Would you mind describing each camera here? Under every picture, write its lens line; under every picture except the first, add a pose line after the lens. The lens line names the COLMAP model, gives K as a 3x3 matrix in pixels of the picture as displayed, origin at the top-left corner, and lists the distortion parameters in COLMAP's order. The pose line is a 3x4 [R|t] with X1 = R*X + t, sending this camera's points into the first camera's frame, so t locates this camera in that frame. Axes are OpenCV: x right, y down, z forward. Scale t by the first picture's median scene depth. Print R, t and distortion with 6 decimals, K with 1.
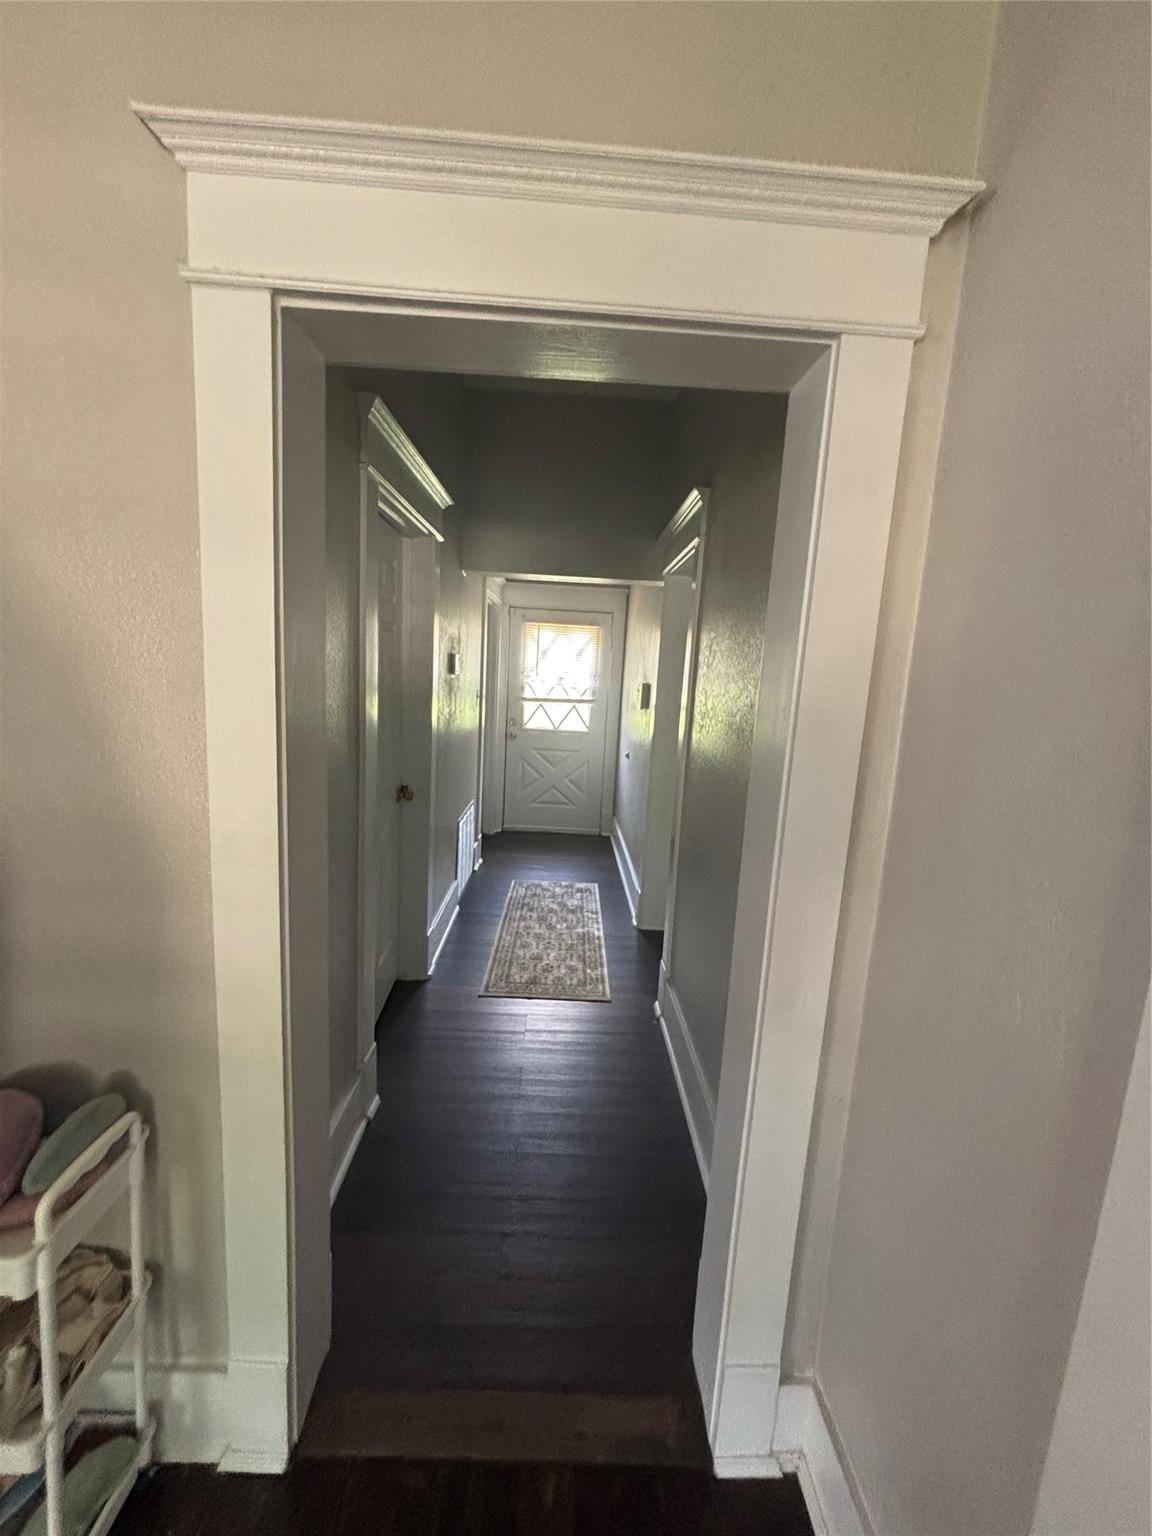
lens RADIAL K [[621.5, 0, 580.2], [0, 621.5, 768.1], [0, 0, 1]] dist [0.002038, -0.001508]
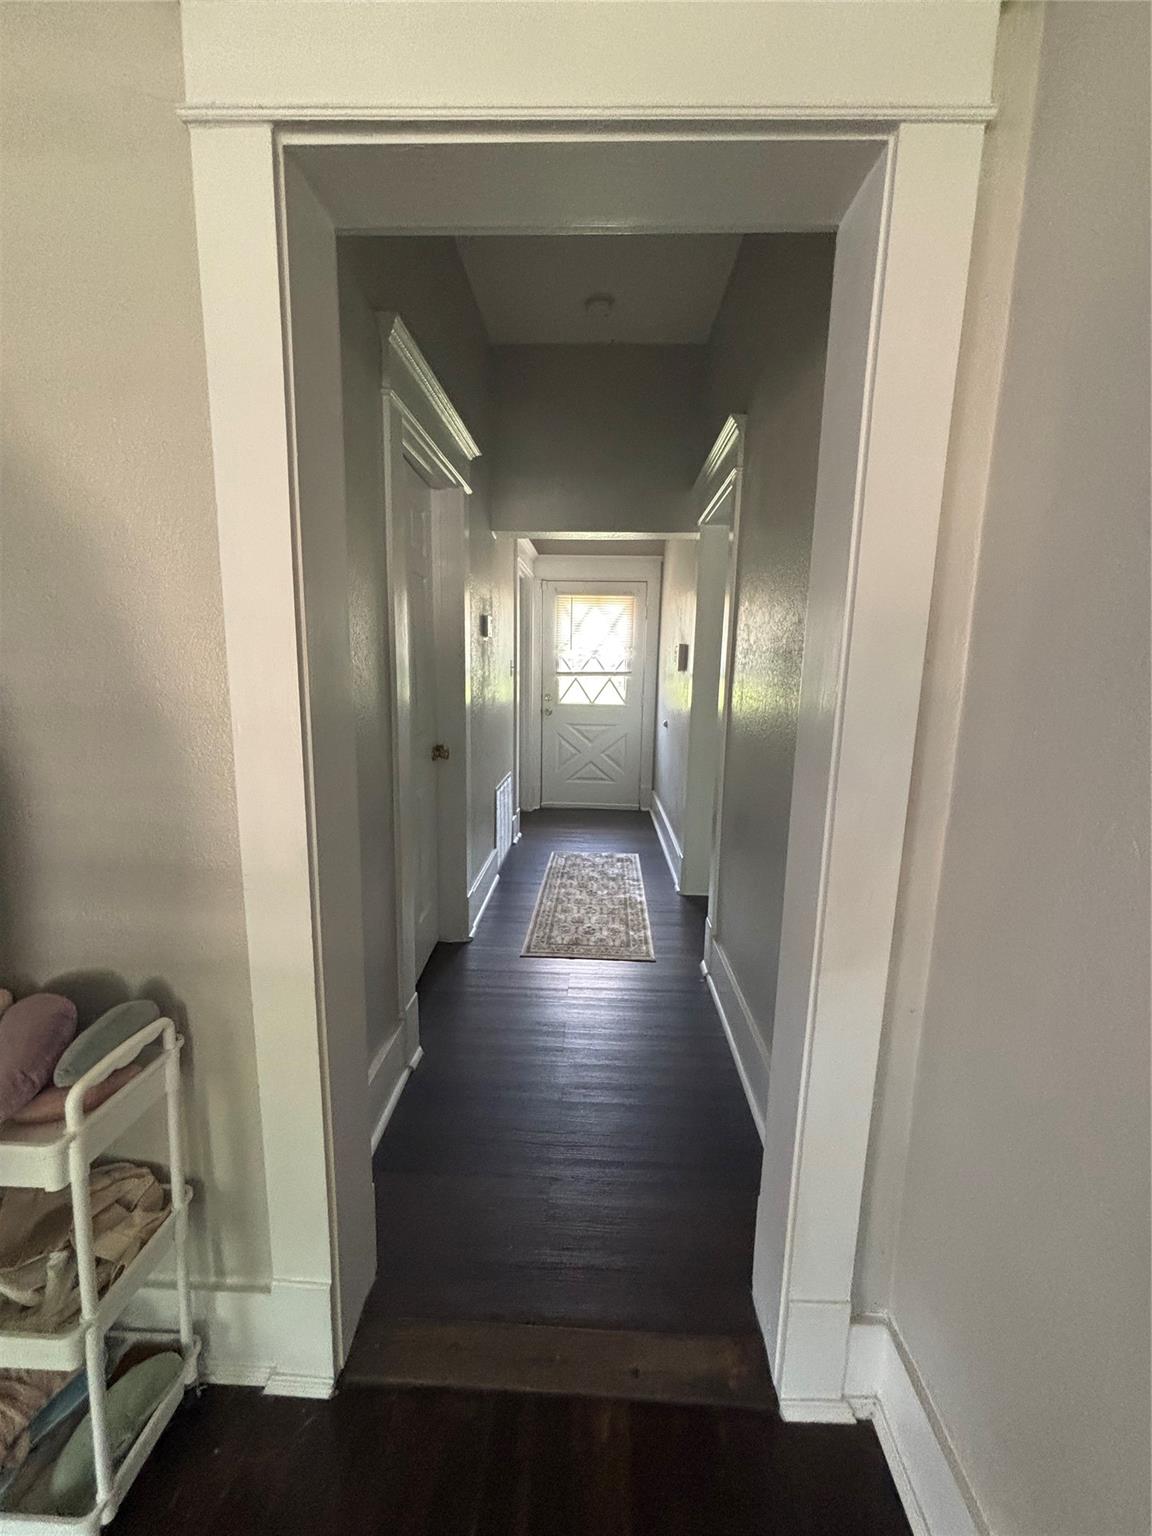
lens RADIAL K [[621.5, 0, 580.3], [0, 621.5, 772.0], [0, 0, 1]] dist [0.002038, -0.001508]
pose [[0.997802, -0.026458, -0.060754, -0.001917], [0.027090, 0.999587, 0.009604, 0.132123], [0.060475, -0.011229, 0.998107, 0.053943]]
